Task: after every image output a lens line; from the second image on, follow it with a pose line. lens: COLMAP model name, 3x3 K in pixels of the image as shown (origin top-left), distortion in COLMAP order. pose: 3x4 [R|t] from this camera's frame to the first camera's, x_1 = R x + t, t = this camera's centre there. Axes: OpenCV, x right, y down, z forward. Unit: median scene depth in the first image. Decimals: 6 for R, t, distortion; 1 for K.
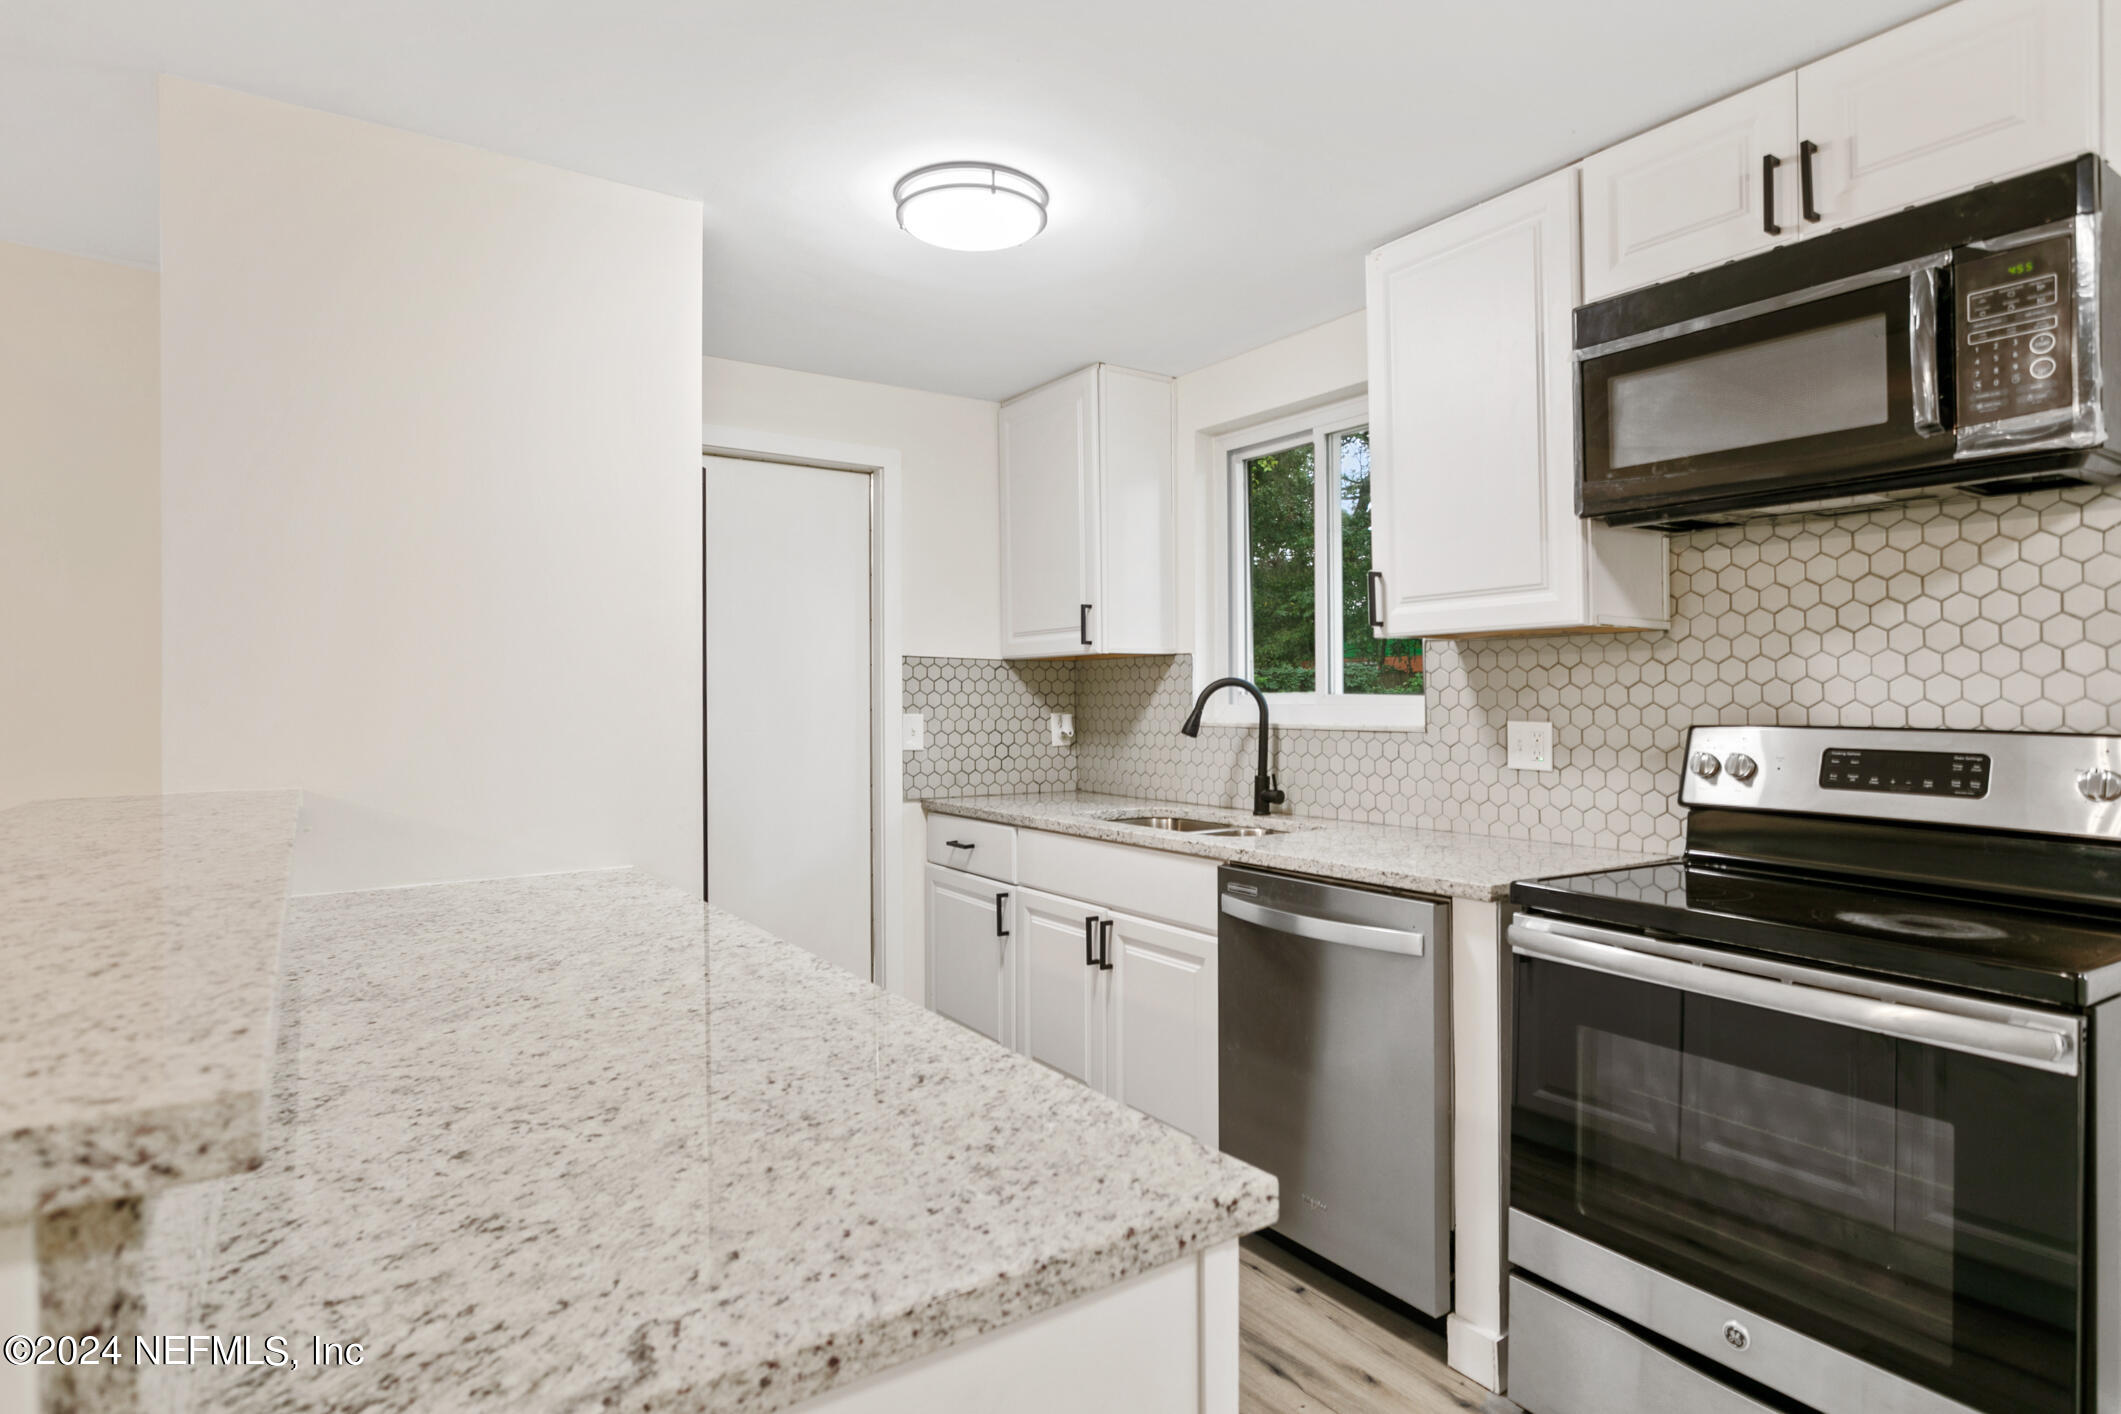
lens RADIAL K [[1109.4, 0, 1041.7], [0, 1109.4, 686.6], [0, 0, 1]] dist [0.005027, -0.001313]
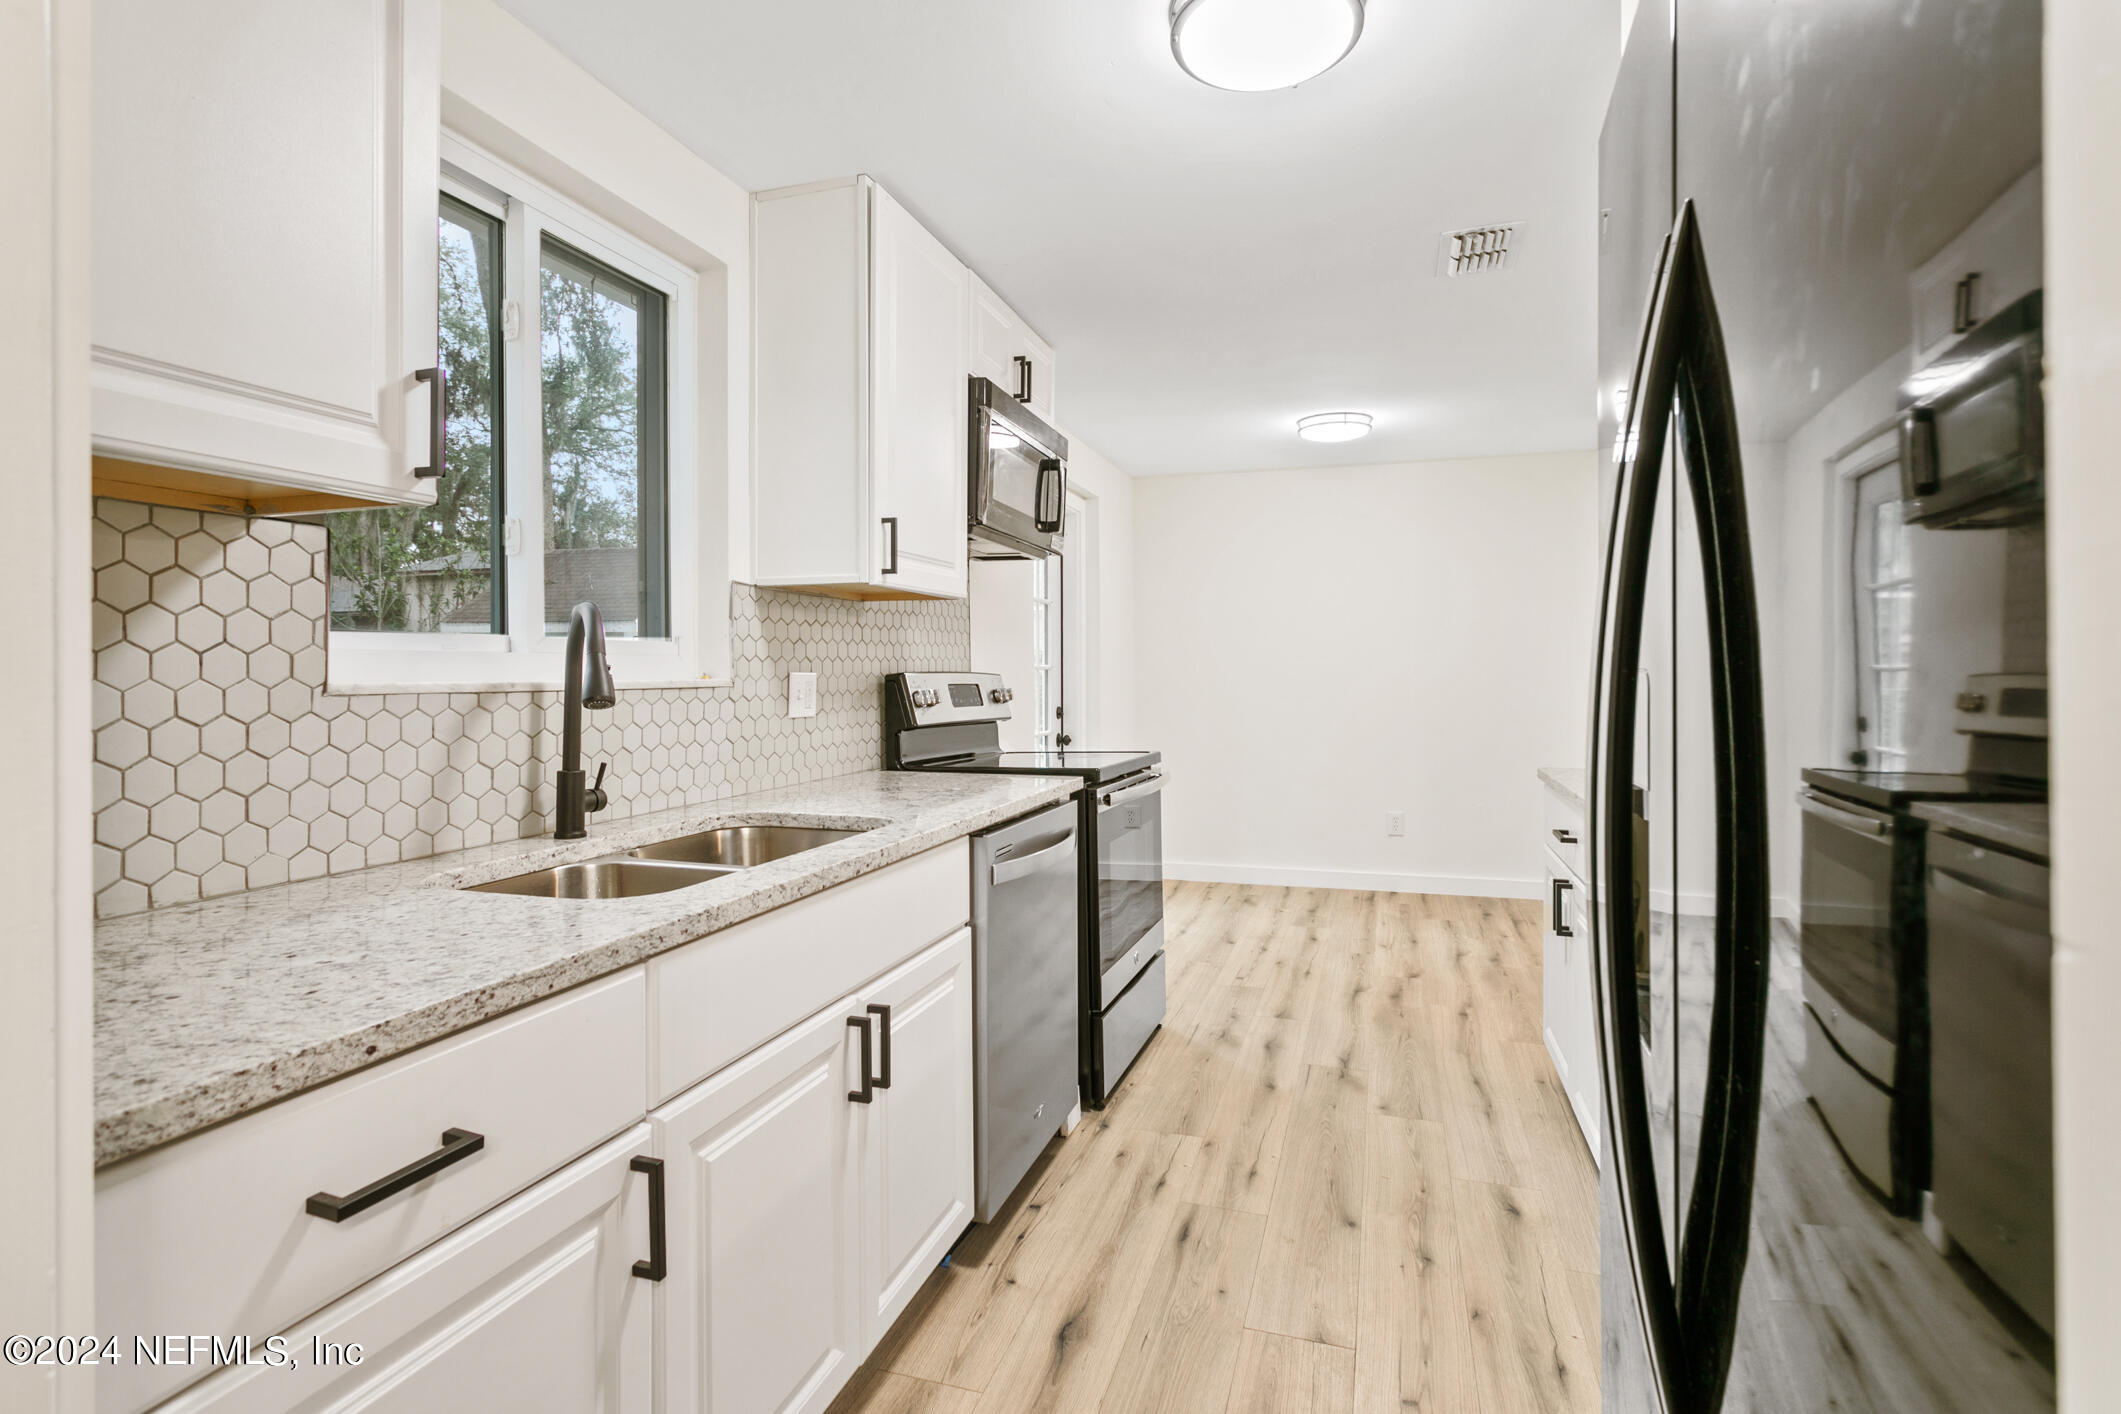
lens RADIAL K [[1016.4, 0, 1057.2], [0, 1016.4, 658.6], [0, 0, 1]] dist [0.006072, -0.001840]
pose [[-0.626175, 0.010503, 0.779612, -0.490352], [-0.010393, 0.999708, -0.021816, 0.037594], [-0.779614, -0.021763, -0.625883, 1.444039]]
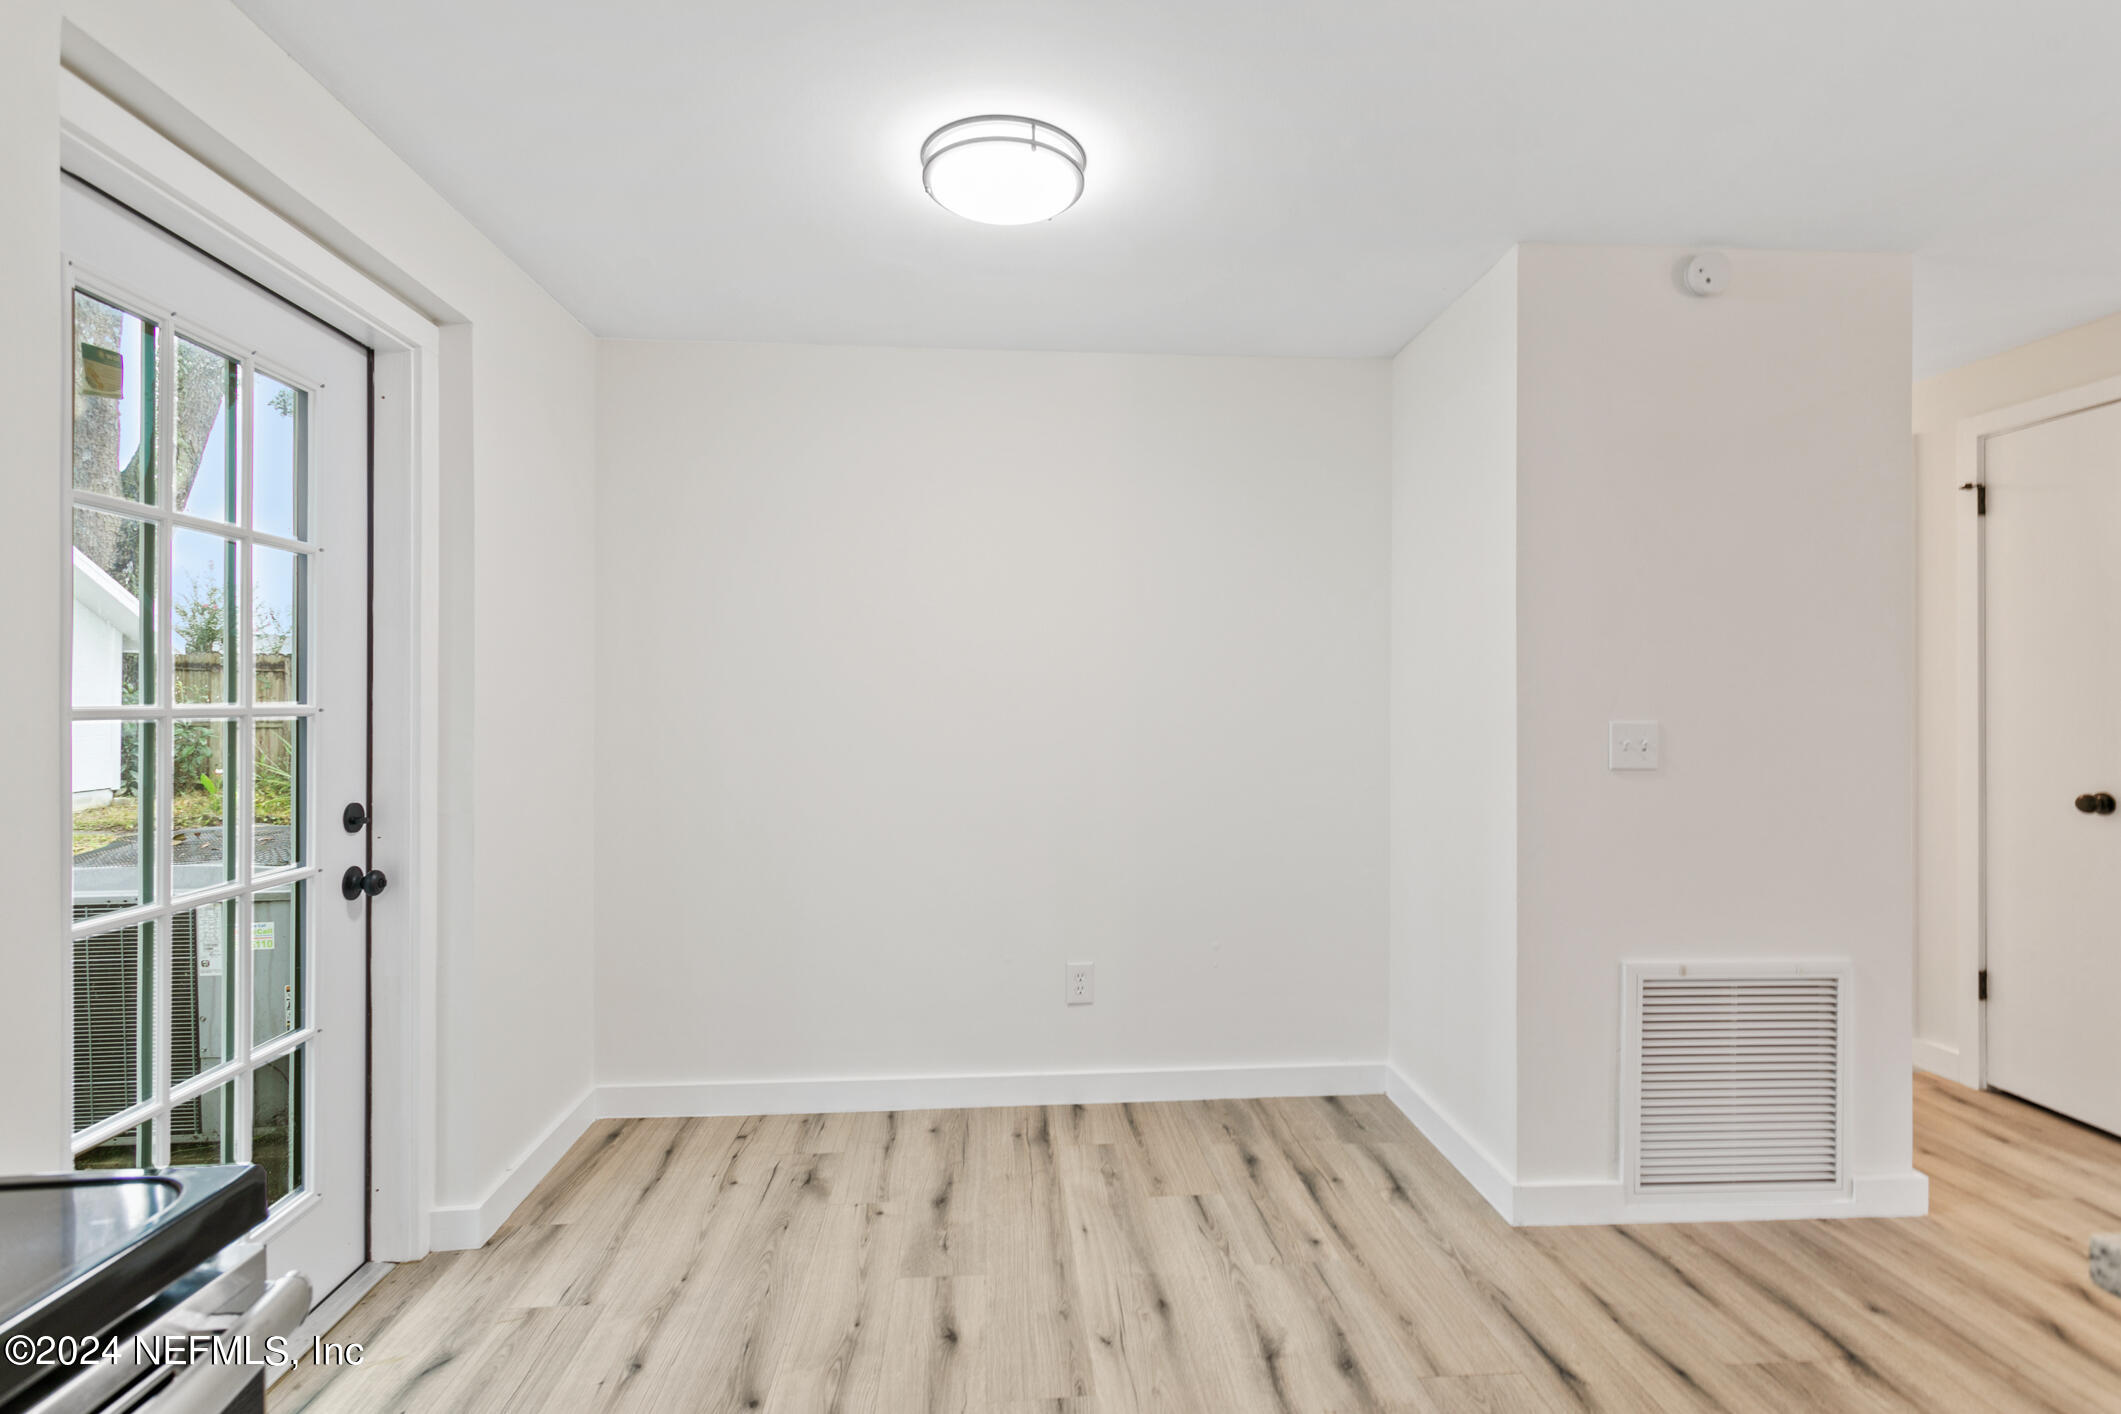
lens RADIAL K [[1016.4, 0, 1054.9], [0, 1016.4, 703.8], [0, 0, 1]] dist [0.006072, -0.001840]
pose [[-0.871346, 0.000398, 0.490669, 0.155384], [-0.005951, 0.999918, -0.011380, 0.012366], [-0.490633, -0.012836, -0.871272, 0.632759]]
